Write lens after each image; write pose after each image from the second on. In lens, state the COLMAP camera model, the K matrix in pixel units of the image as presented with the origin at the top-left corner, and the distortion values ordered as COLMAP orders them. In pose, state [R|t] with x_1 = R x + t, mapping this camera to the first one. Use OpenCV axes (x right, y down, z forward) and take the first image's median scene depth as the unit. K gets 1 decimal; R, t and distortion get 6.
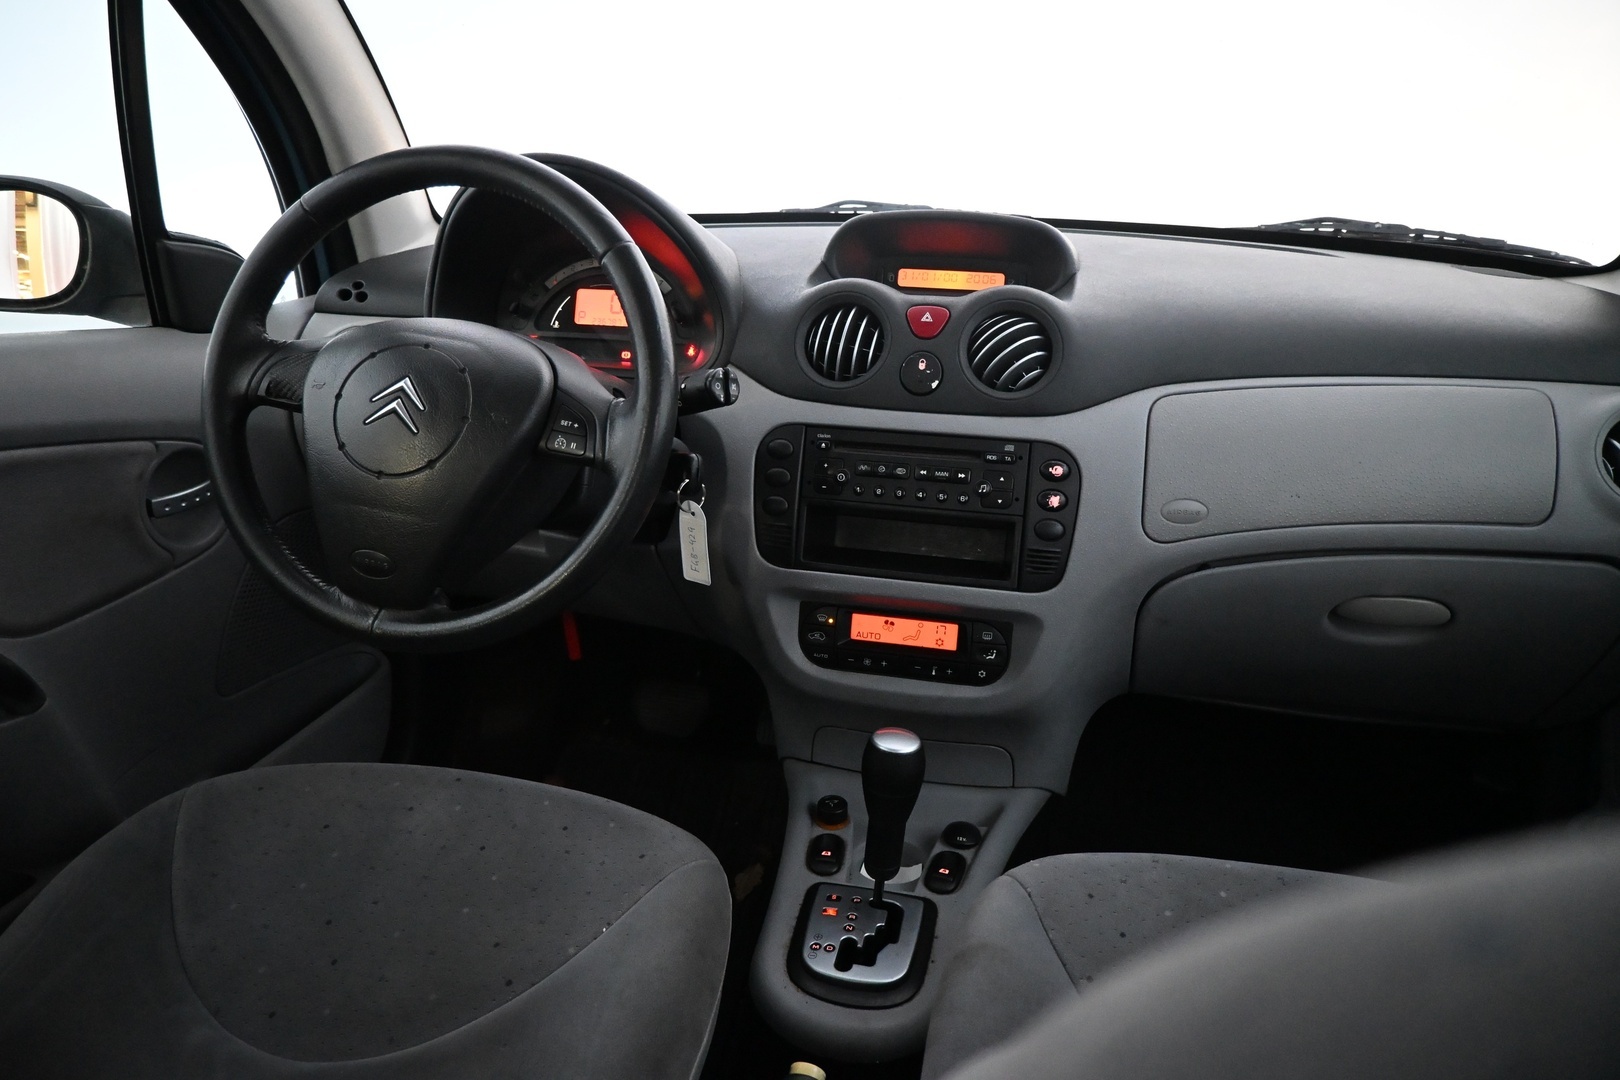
lens RADIAL K [[1106.9, 0, 810.0], [0, 1106.9, 540.0], [0, 0, 1]] dist [0.002694, -0.001751]
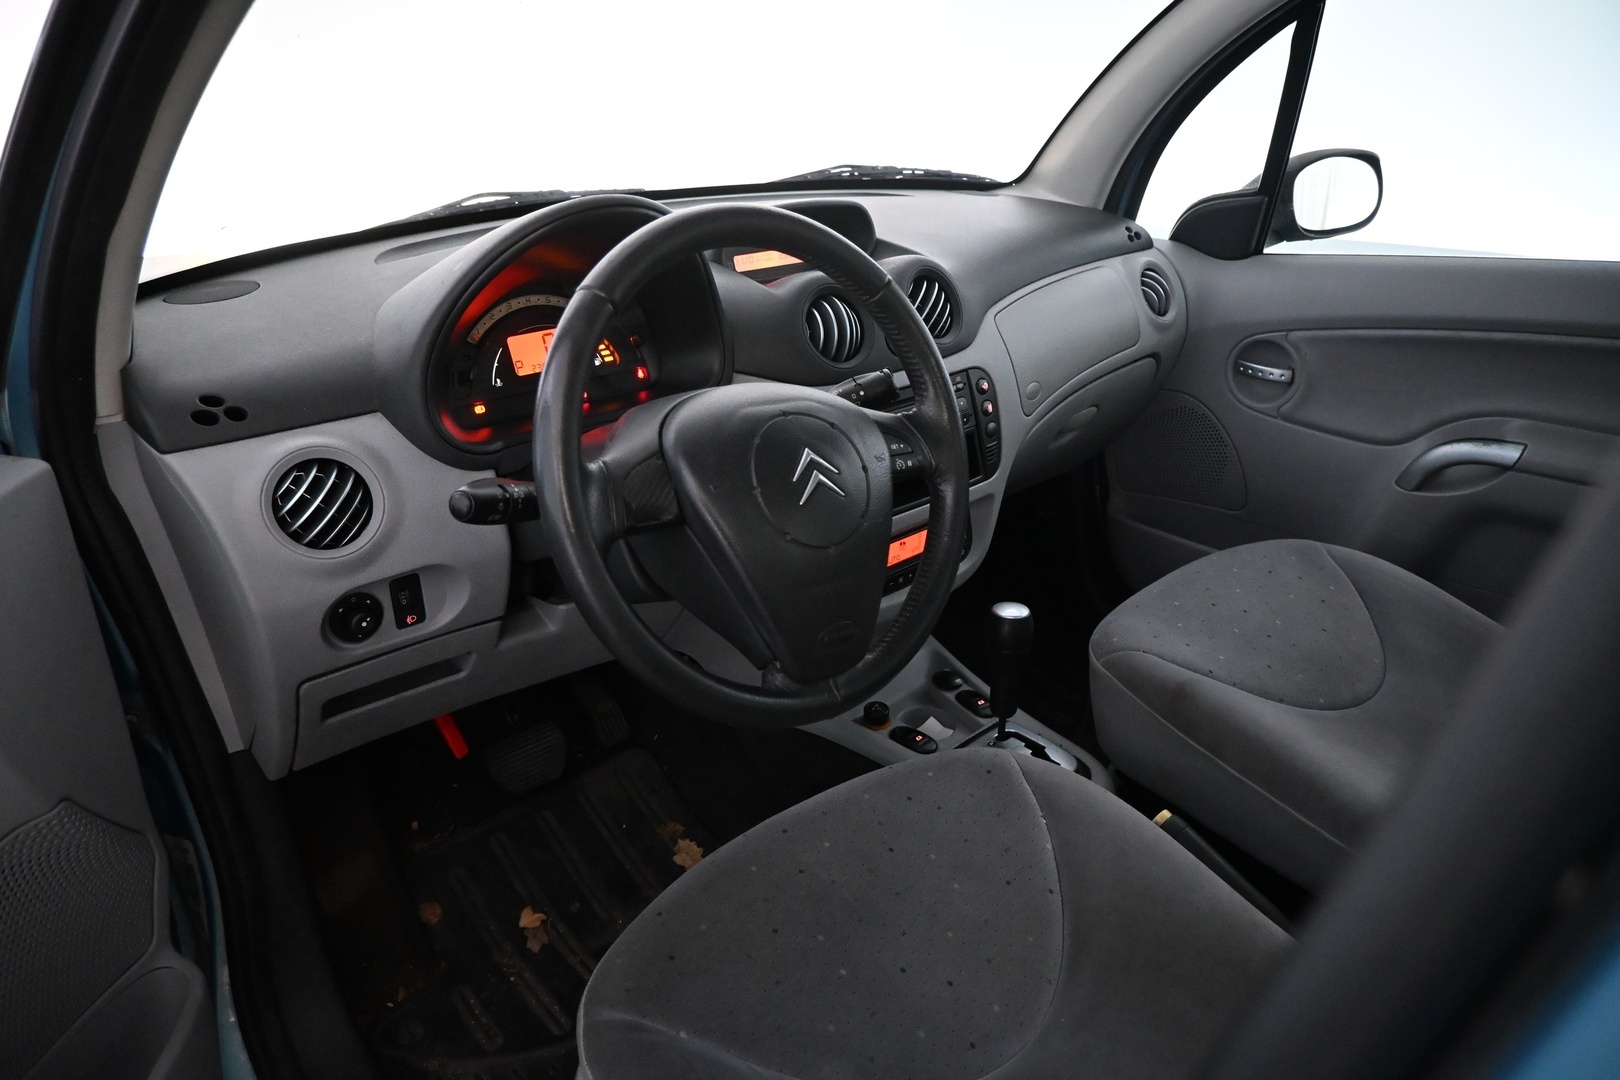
lens RADIAL K [[1106.9, 0, 810.0], [0, 1106.9, 540.0], [0, 0, 1]] dist [0.002694, -0.001751]
pose [[0.566967, -0.352914, 0.744312, -0.894496], [0.287544, 0.931528, 0.222650, -0.230942], [-0.771924, 0.087787, 0.629624, 0.307421]]
